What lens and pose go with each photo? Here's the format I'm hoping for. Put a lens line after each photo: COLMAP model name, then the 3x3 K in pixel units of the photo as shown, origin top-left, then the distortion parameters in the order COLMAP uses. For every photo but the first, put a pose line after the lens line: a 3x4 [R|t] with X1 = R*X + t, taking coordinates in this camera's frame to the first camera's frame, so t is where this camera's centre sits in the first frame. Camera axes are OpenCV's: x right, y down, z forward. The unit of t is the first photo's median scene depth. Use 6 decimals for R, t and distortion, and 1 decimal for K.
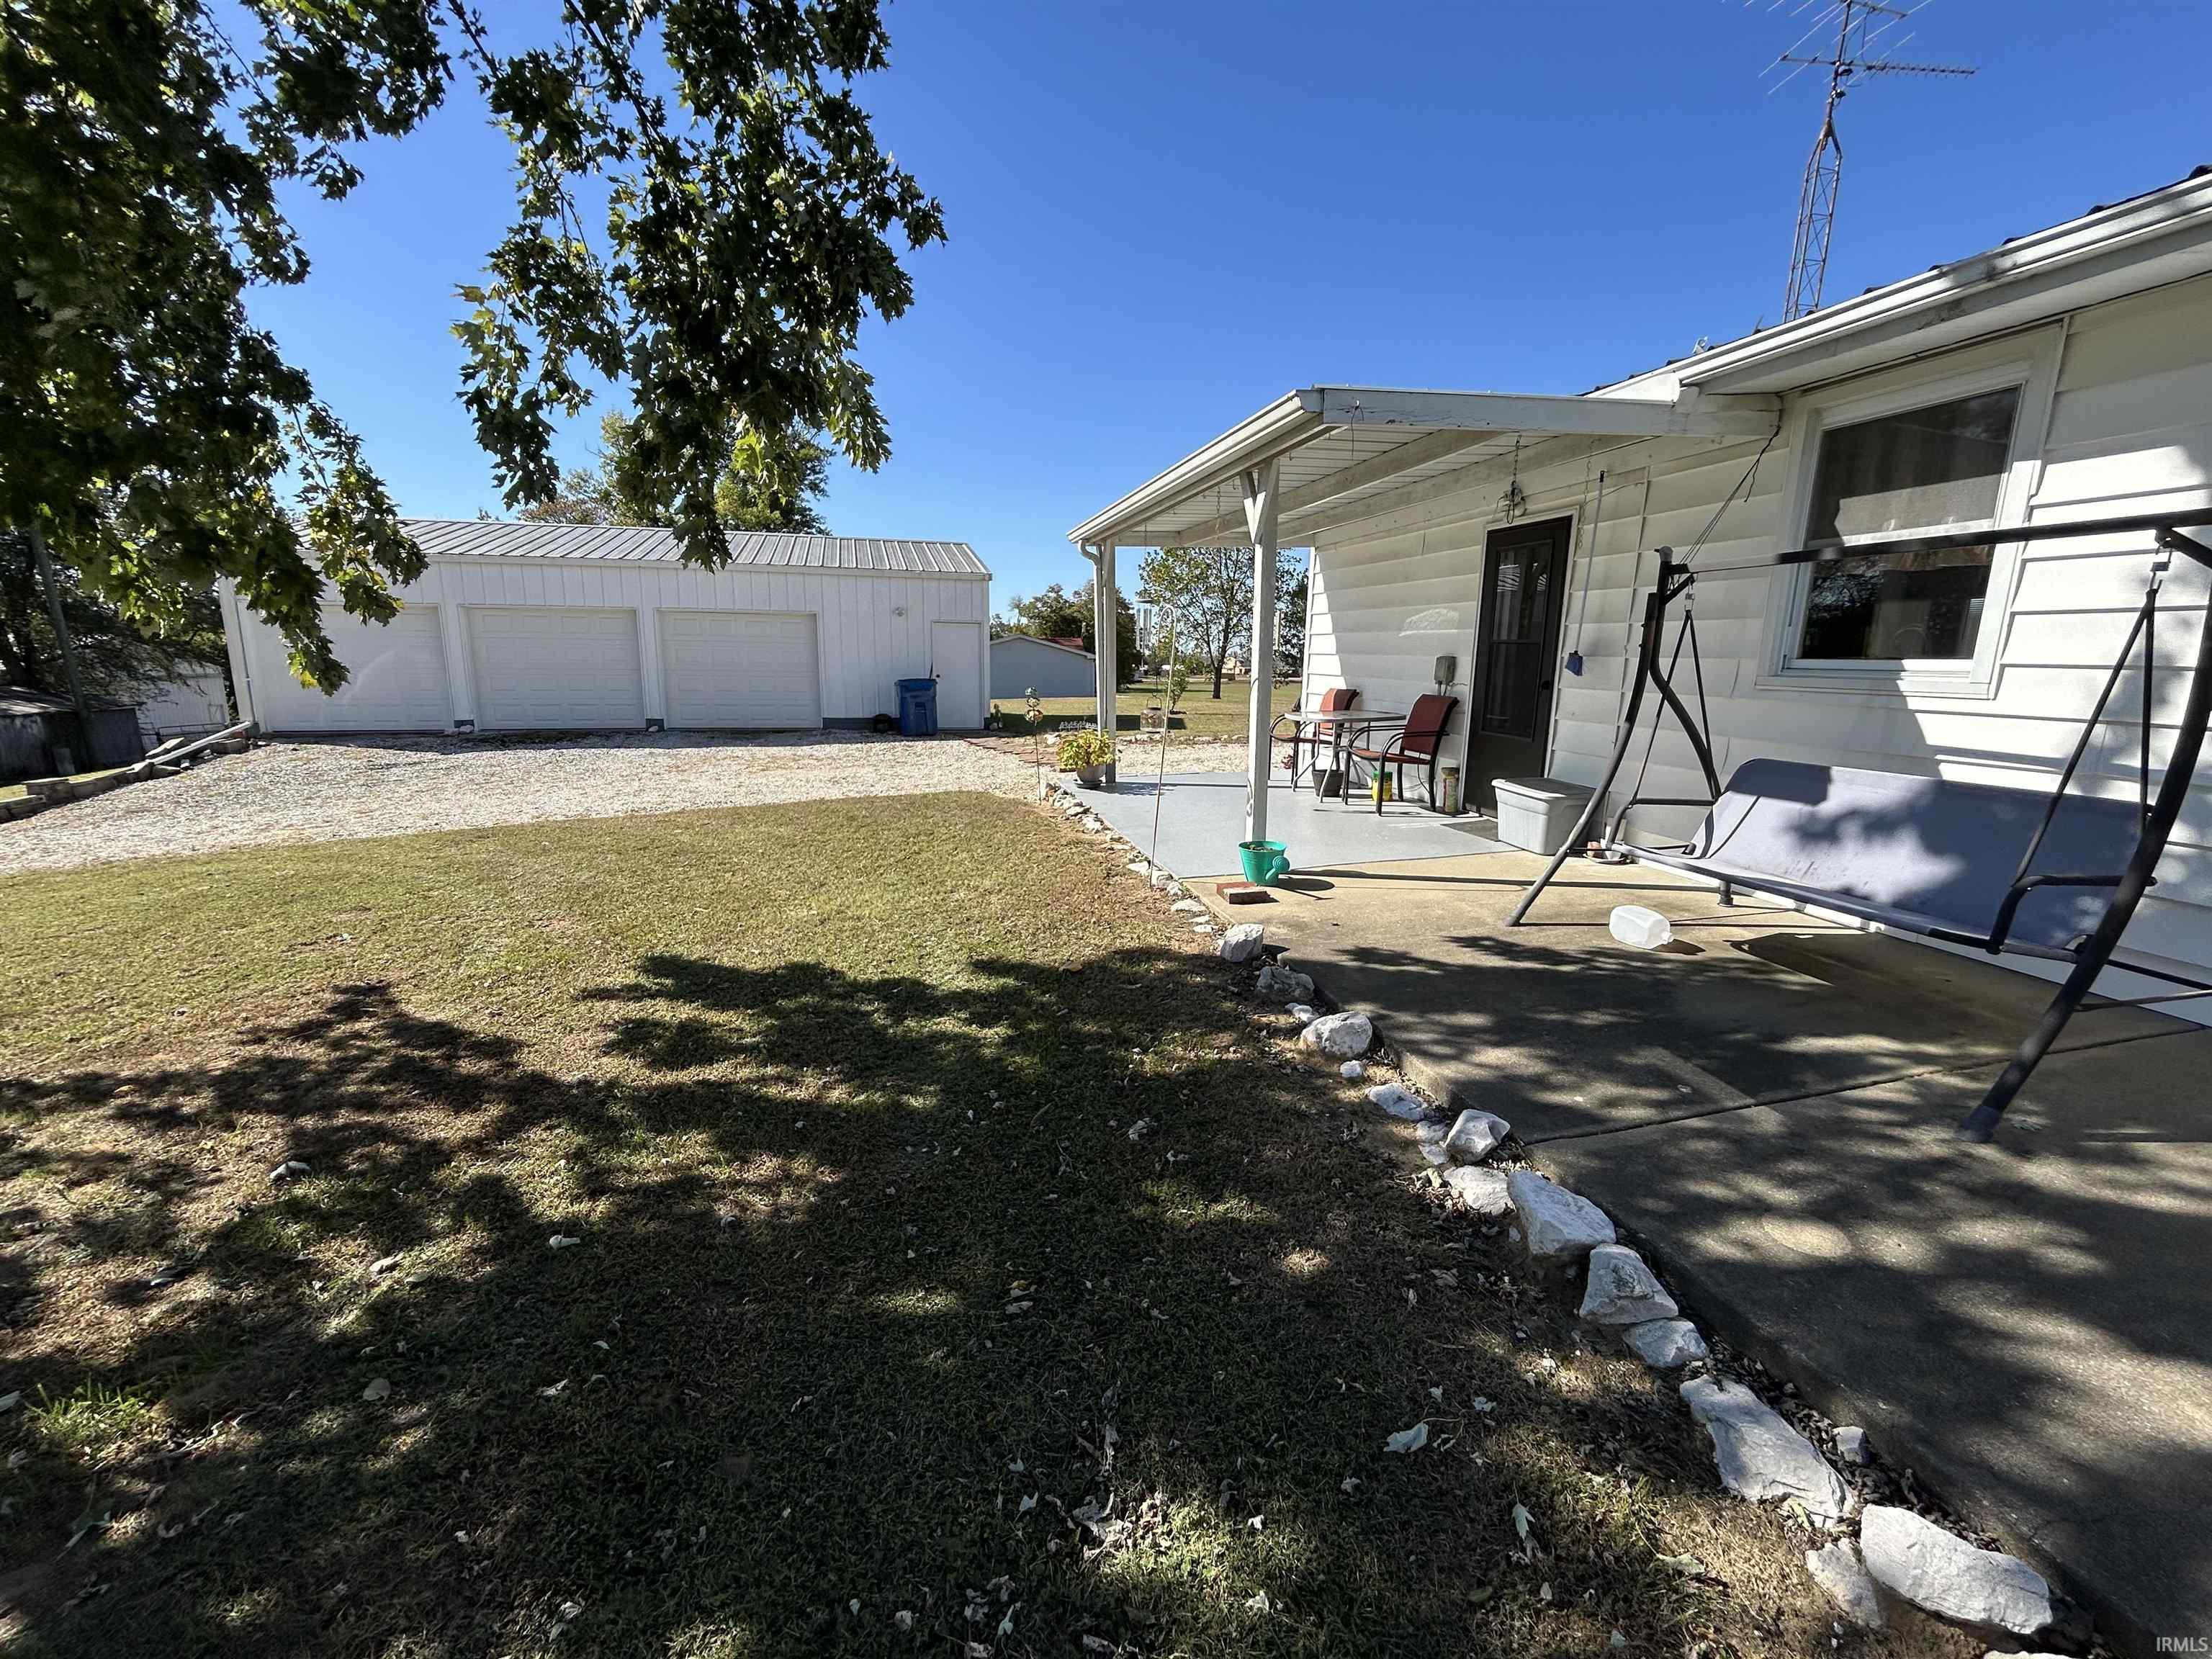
lens RADIAL K [[901.1, 0, 1108.9], [0, 901.1, 830.1], [0, 0, 1]] dist [-0.003741, 0.003789]
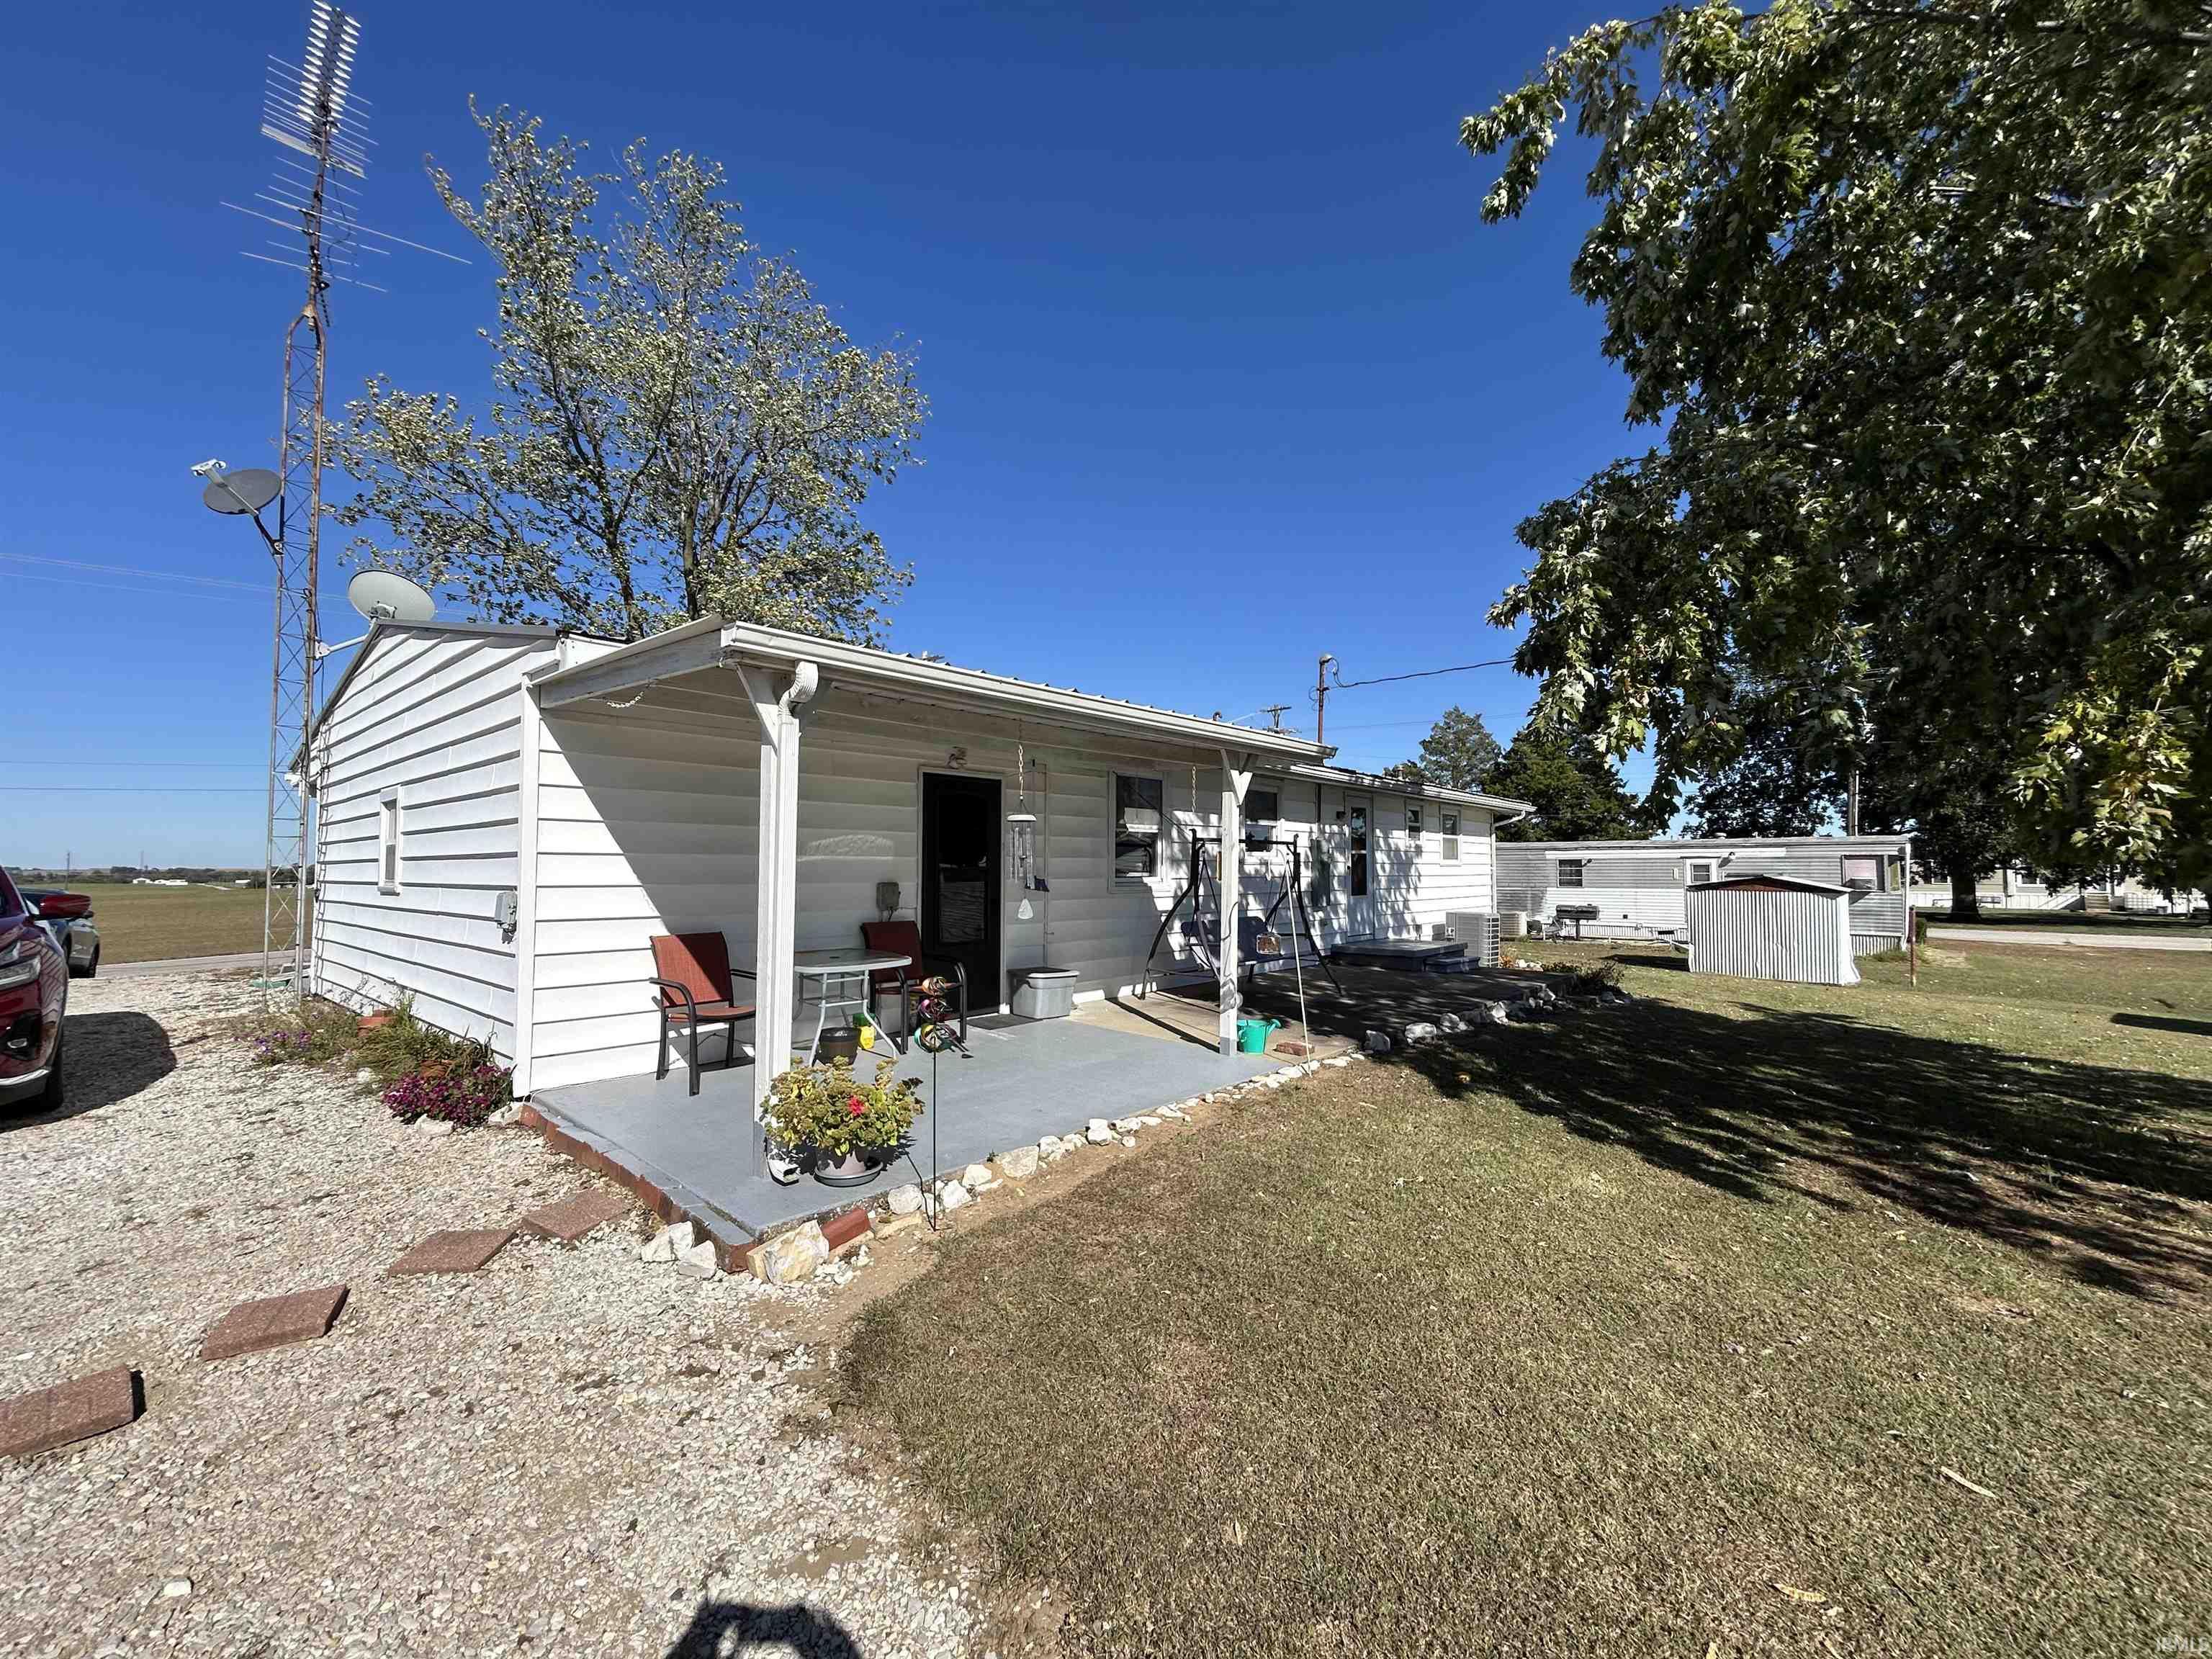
lens RADIAL K [[918.2, 0, 1106.3], [0, 918.2, 838.2], [0, 0, 1]] dist [-0.002009, -0.000675]
pose [[-0.535697, 0.014681, 0.844283, -0.681488], [0.154770, 0.984618, 0.081080, -0.311699], [-0.830105, 0.174104, -0.529729, 1.447464]]
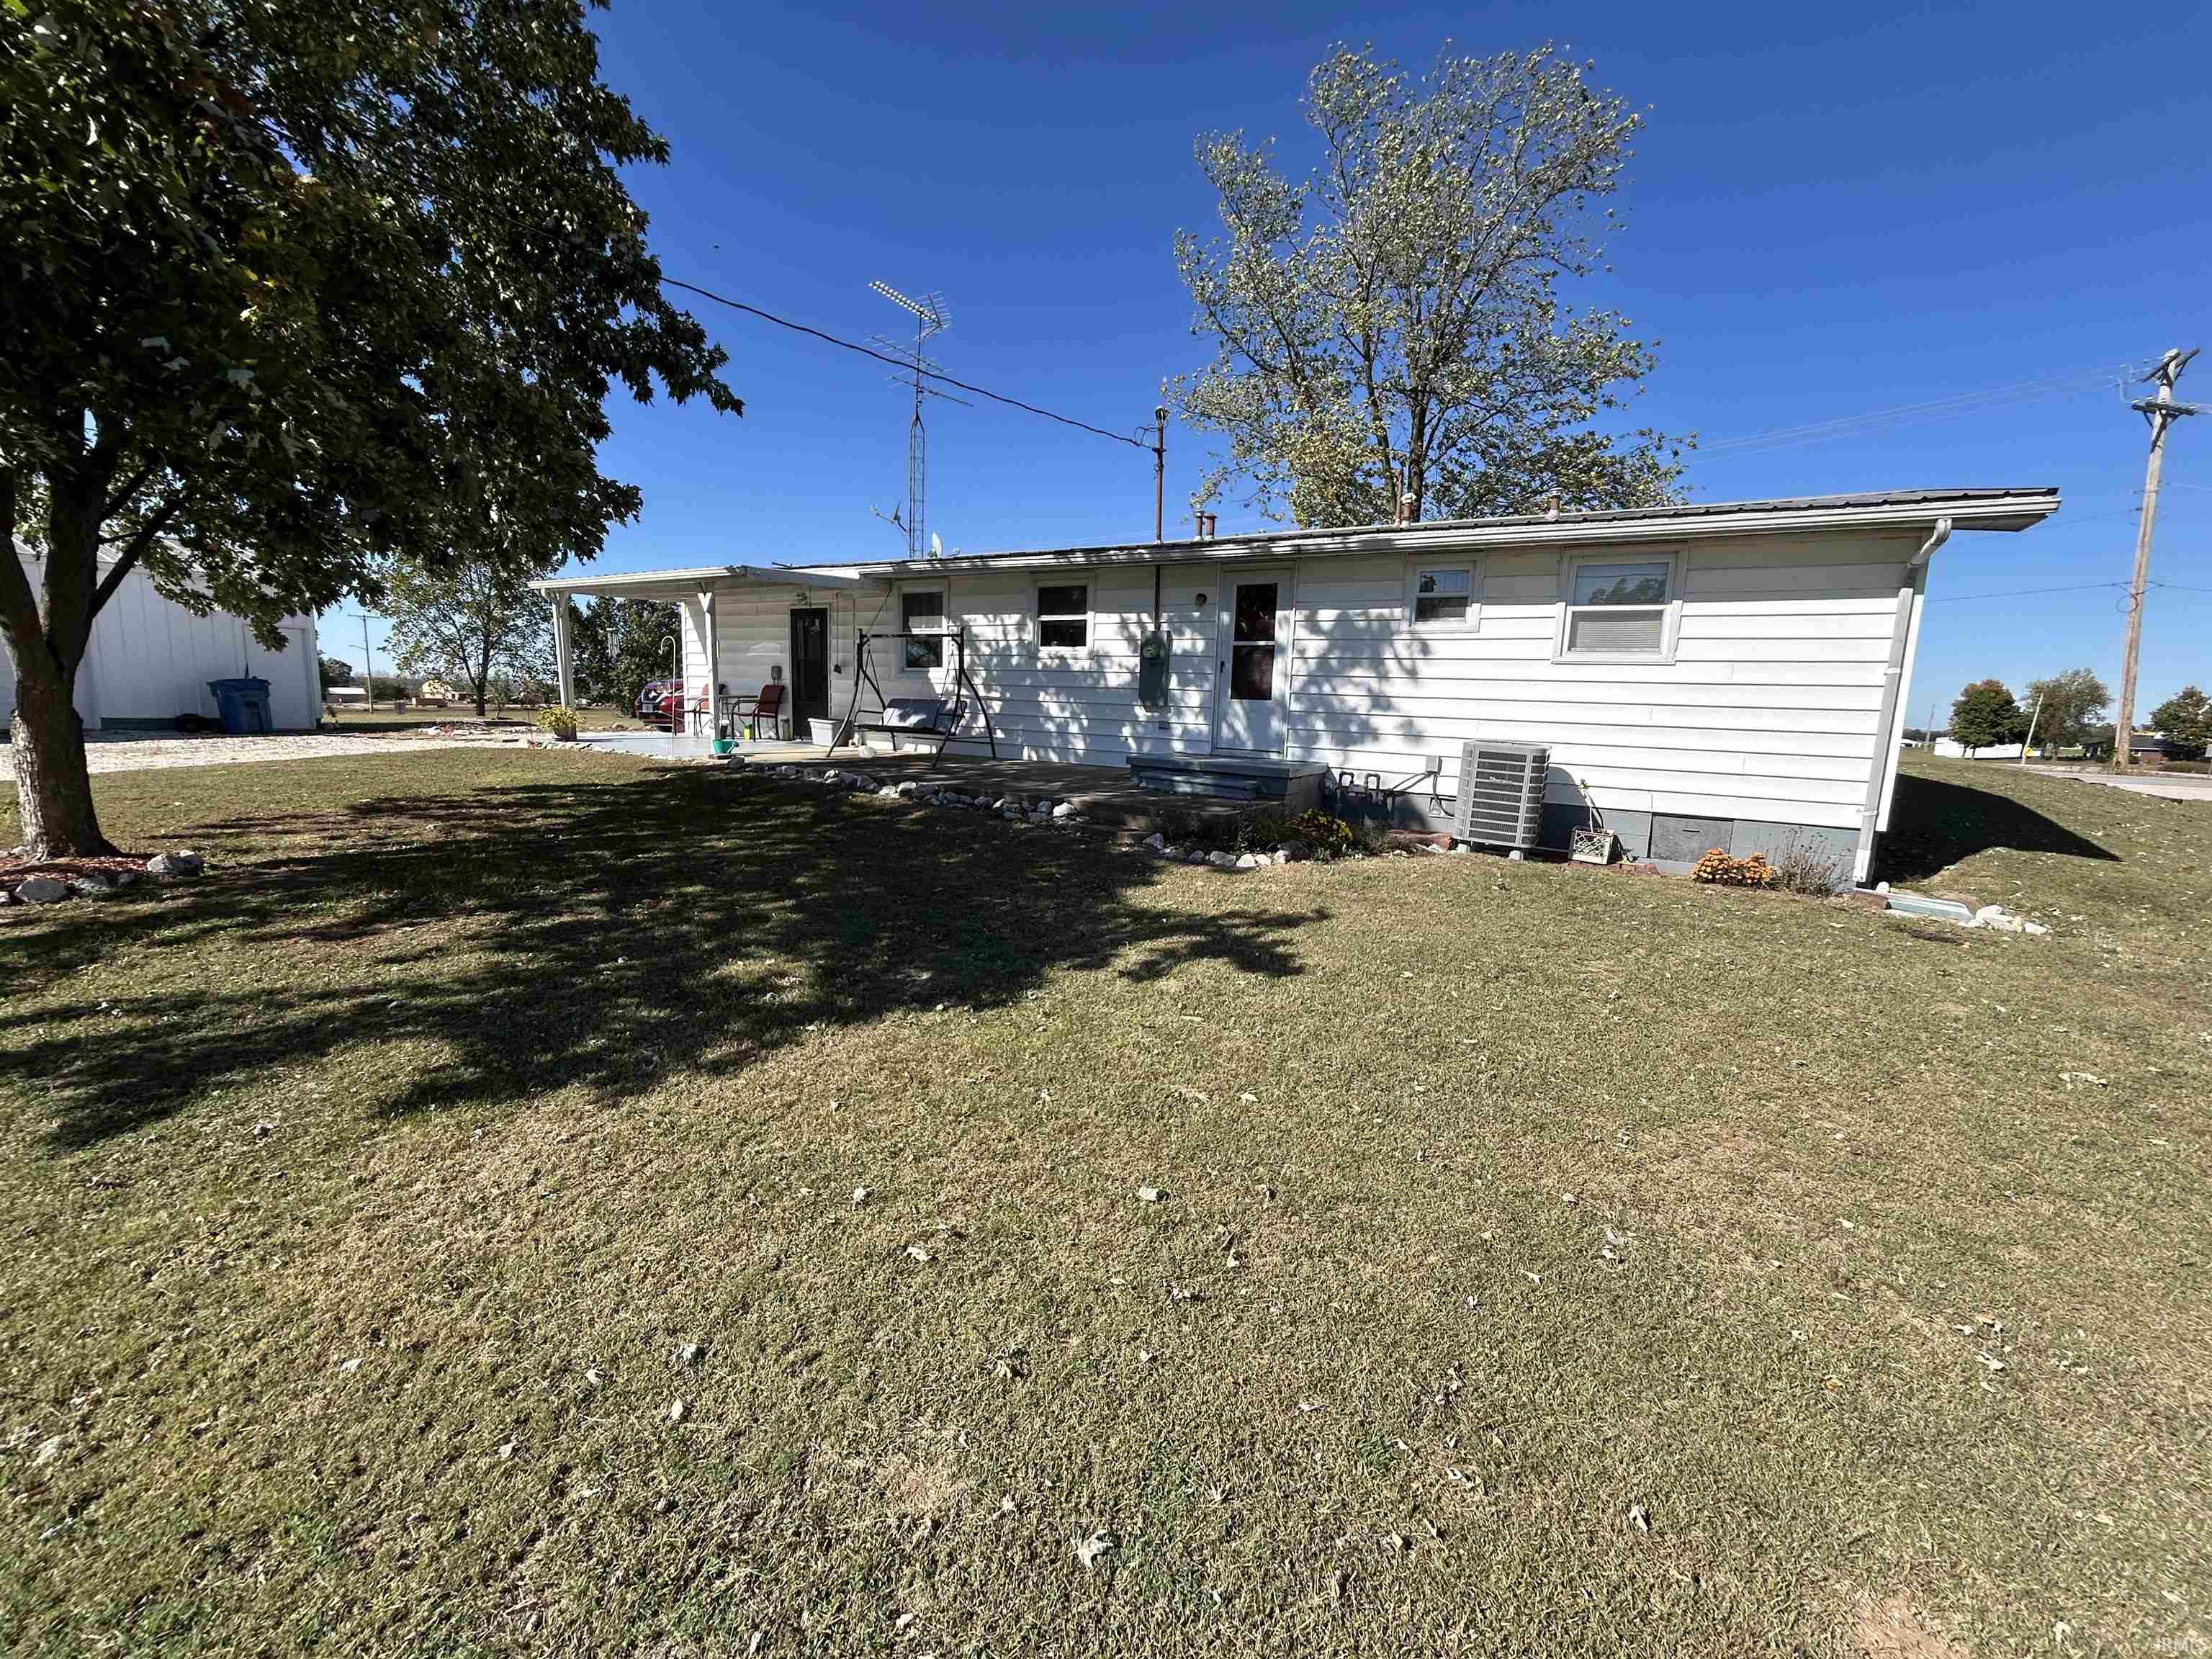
lens RADIAL K [[878.7, 0, 1114.5], [0, 878.7, 824.6], [0, 0, 1]] dist [0.000387, 0.000002]
pose [[0.704896, -0.091818, 0.703343, -0.580446], [0.115076, 0.993253, 0.014333, 0.251001], [-0.699913, 0.070835, 0.710706, -1.043716]]
